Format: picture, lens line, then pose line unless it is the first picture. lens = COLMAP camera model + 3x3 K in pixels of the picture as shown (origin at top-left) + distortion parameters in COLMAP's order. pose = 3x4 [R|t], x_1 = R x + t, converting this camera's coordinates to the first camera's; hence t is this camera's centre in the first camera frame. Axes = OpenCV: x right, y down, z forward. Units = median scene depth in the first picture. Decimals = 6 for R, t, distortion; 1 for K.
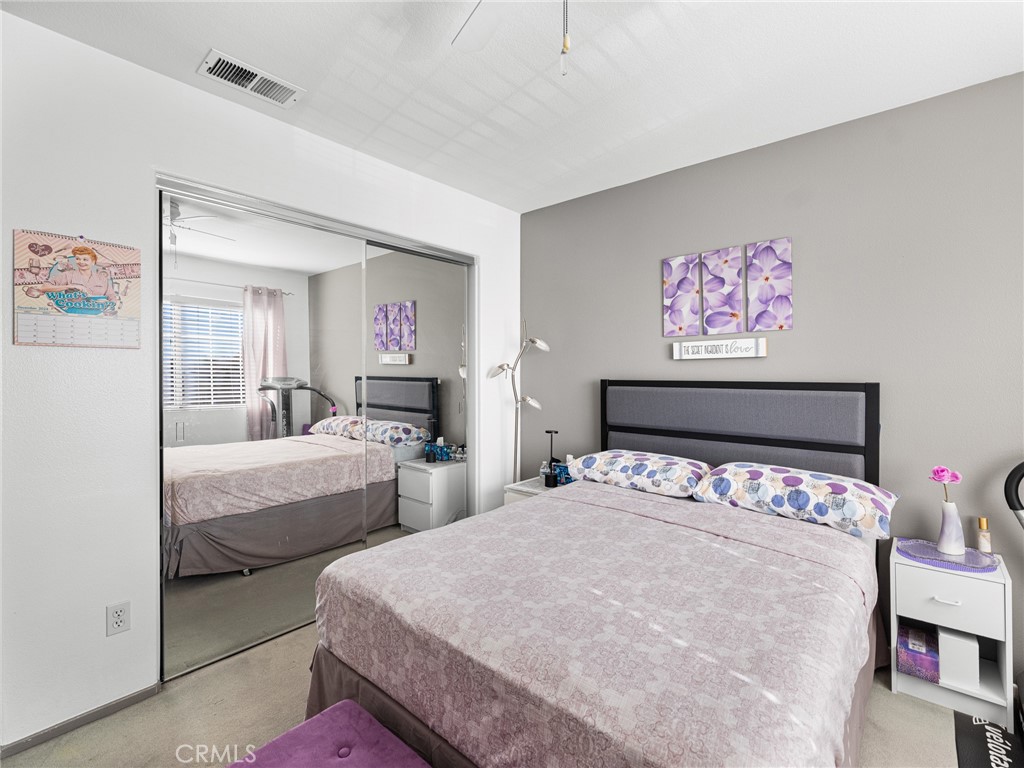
lens RADIAL K [[465.9, 0, 514.3], [0, 465.9, 382.5], [0, 0, 1]] dist [-0.001660, 0.000620]
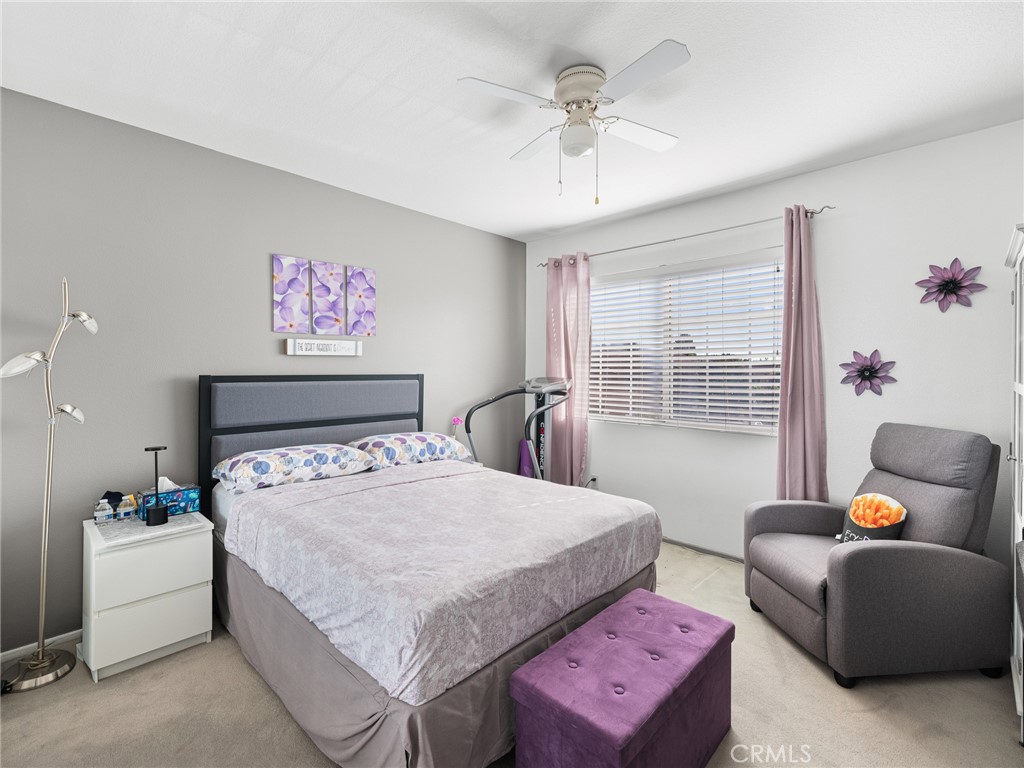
lens RADIAL K [[465.9, 0, 514.3], [0, 465.9, 382.5], [0, 0, 1]] dist [-0.001660, 0.000620]
pose [[0.055975, -0.029592, 0.997994, -0.716491], [0.016099, 0.999457, 0.028732, -0.010257], [-0.998302, 0.014459, 0.056421, 0.472540]]
